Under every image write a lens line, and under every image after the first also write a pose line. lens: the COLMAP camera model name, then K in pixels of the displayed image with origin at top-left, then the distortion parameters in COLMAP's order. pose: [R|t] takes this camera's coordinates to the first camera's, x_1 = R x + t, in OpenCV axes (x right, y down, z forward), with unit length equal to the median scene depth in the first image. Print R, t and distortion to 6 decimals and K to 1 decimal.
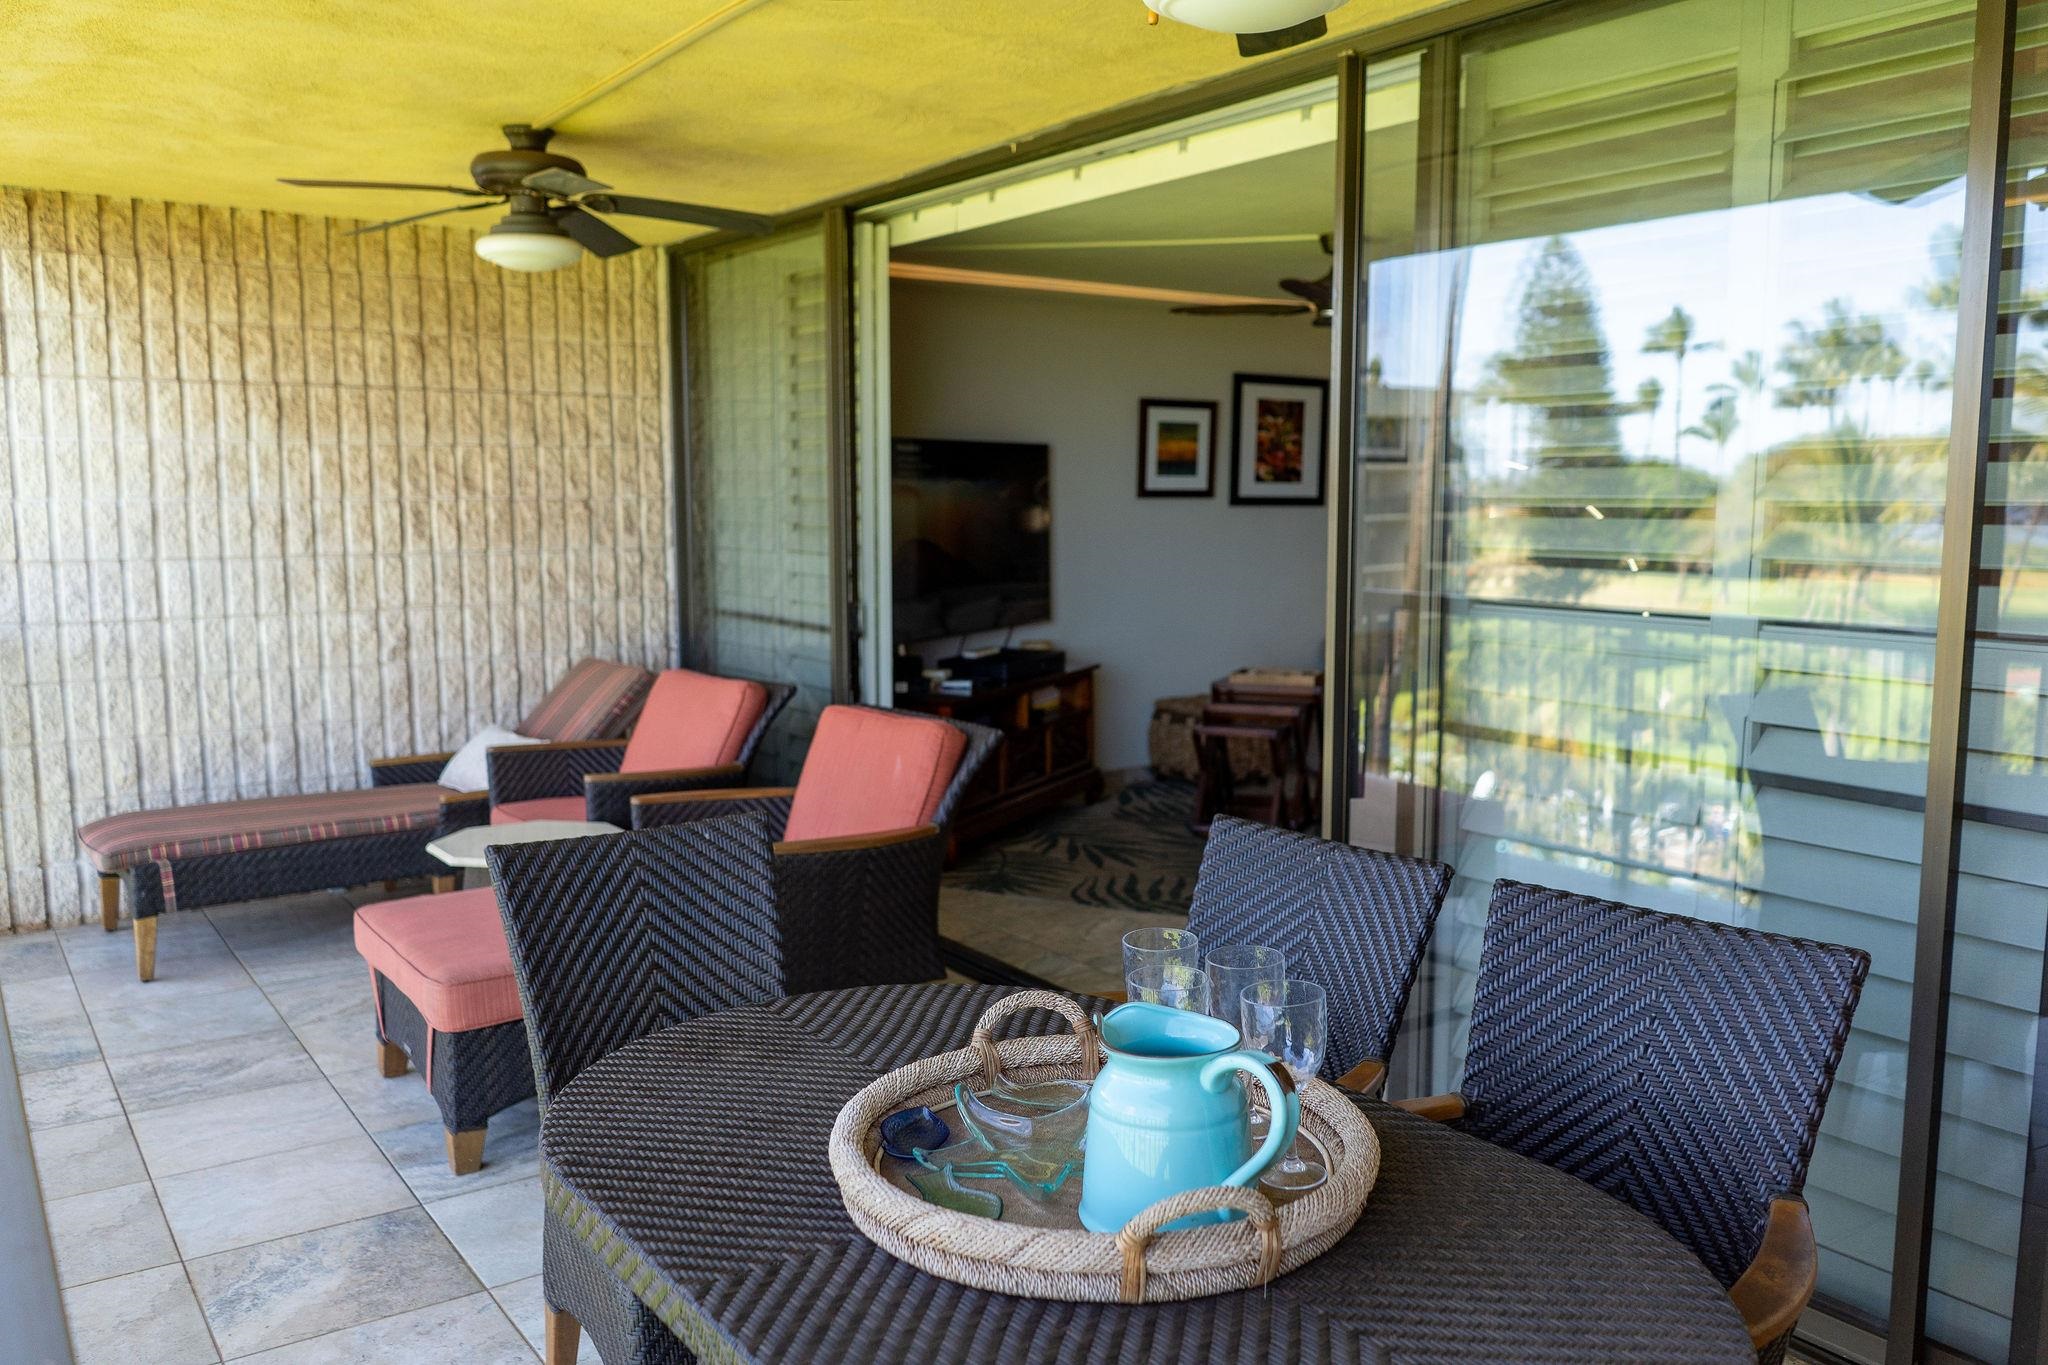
lens RADIAL K [[1640.0, 0, 1025.2], [0, 1640.0, 693.2], [0, 0, 1]] dist [-0.013534, 0.001669]
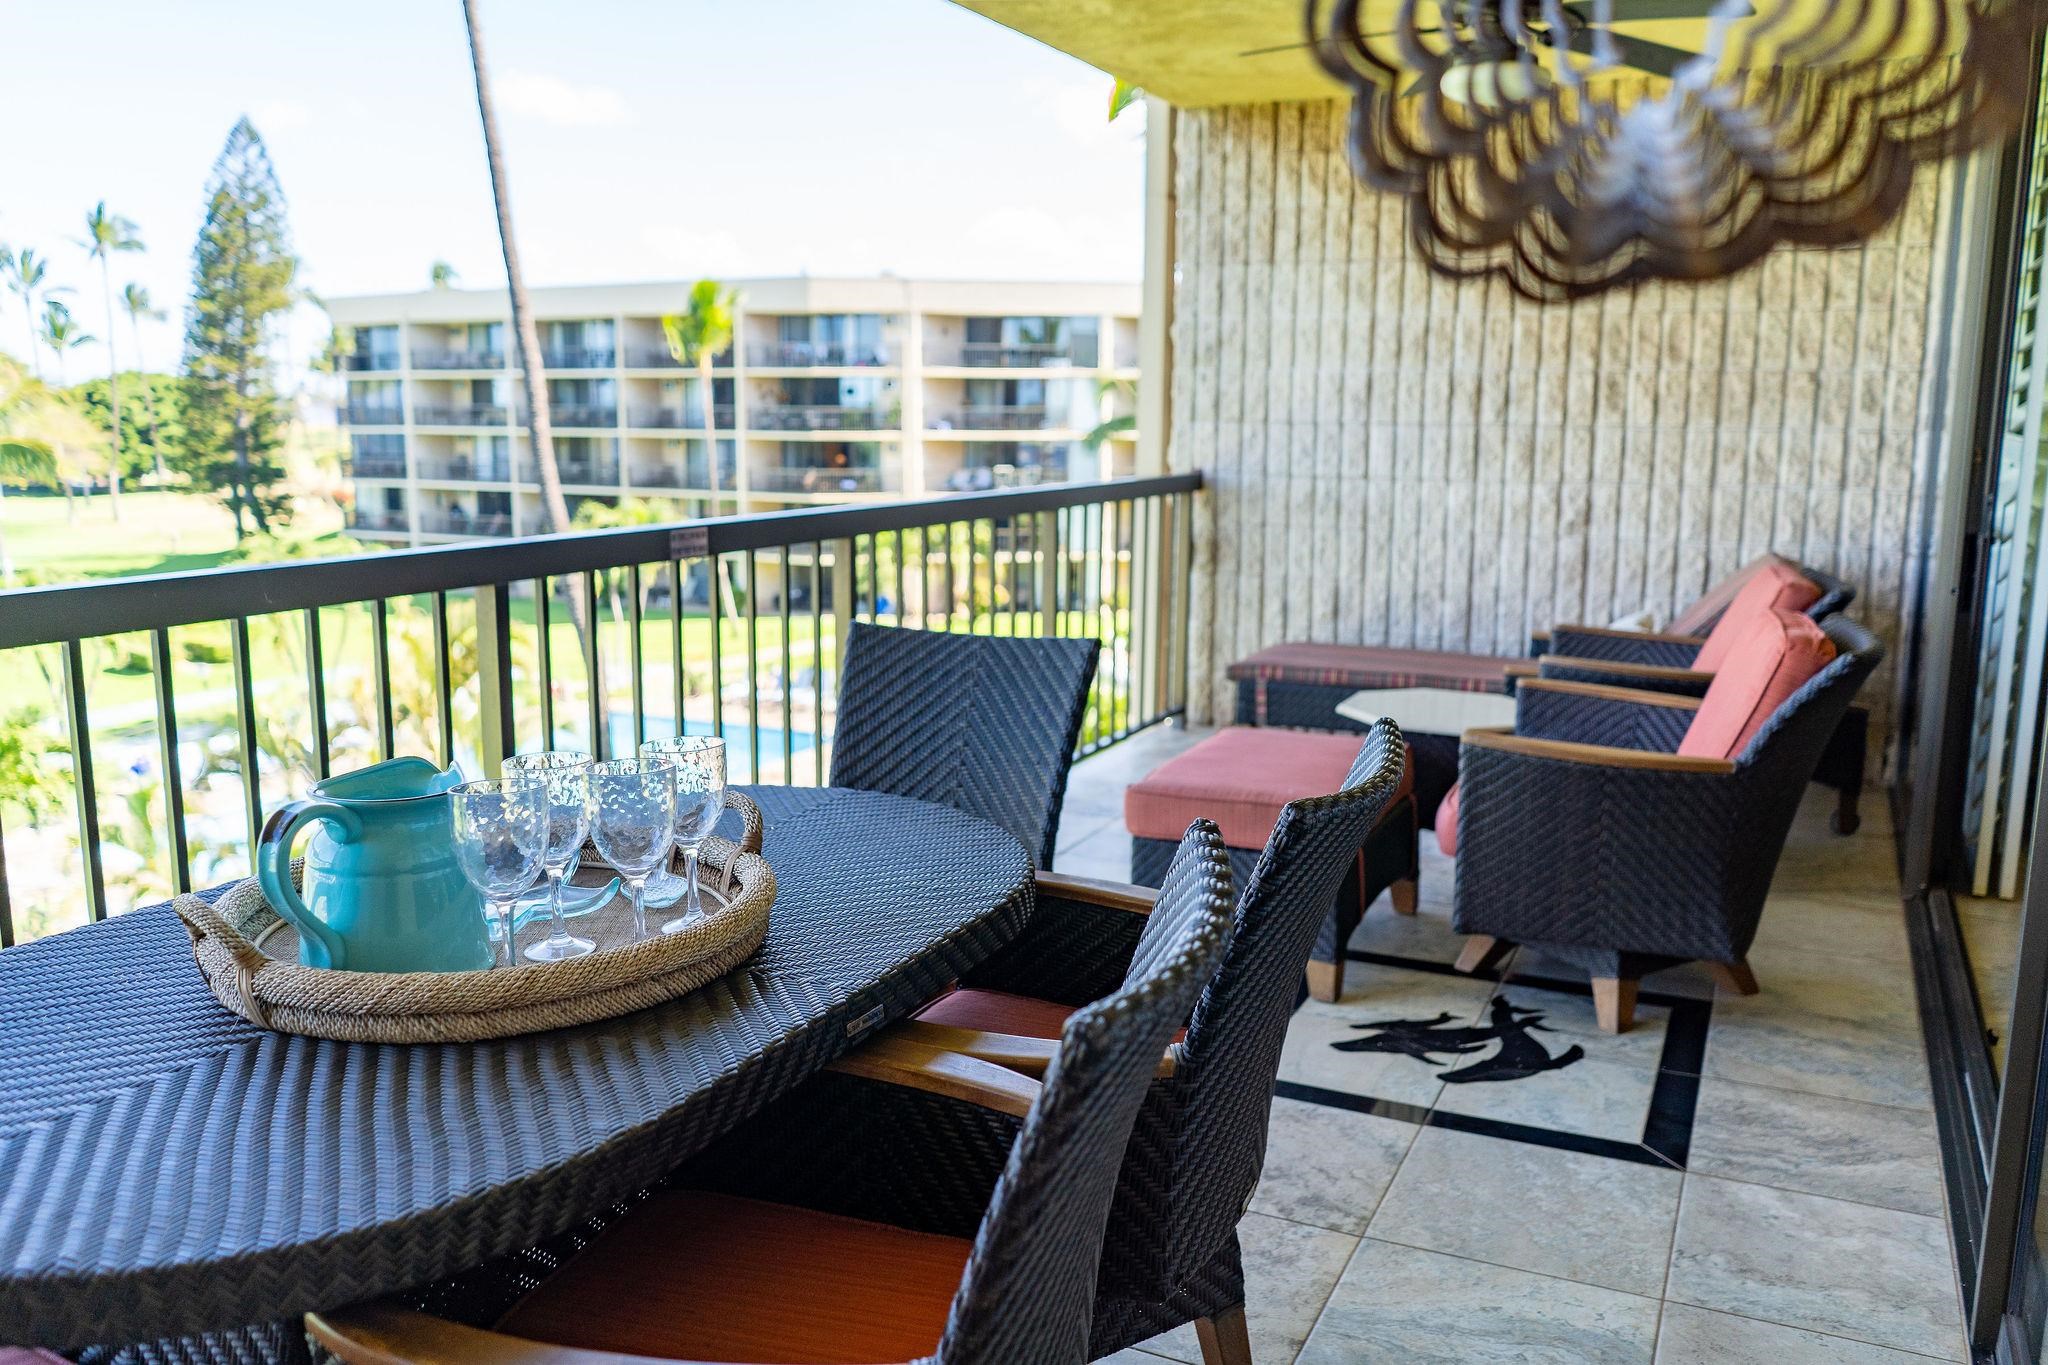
lens RADIAL K [[1640.0, 0, 990.0], [0, 1640.0, 704.2], [0, 0, 1]] dist [-0.013534, 0.001669]
pose [[0.471429, 0.164016, -0.866518, 0.329623], [-0.114517, 0.985620, 0.124257, -0.001912], [0.874437, 0.040653, 0.483433, 0.223720]]
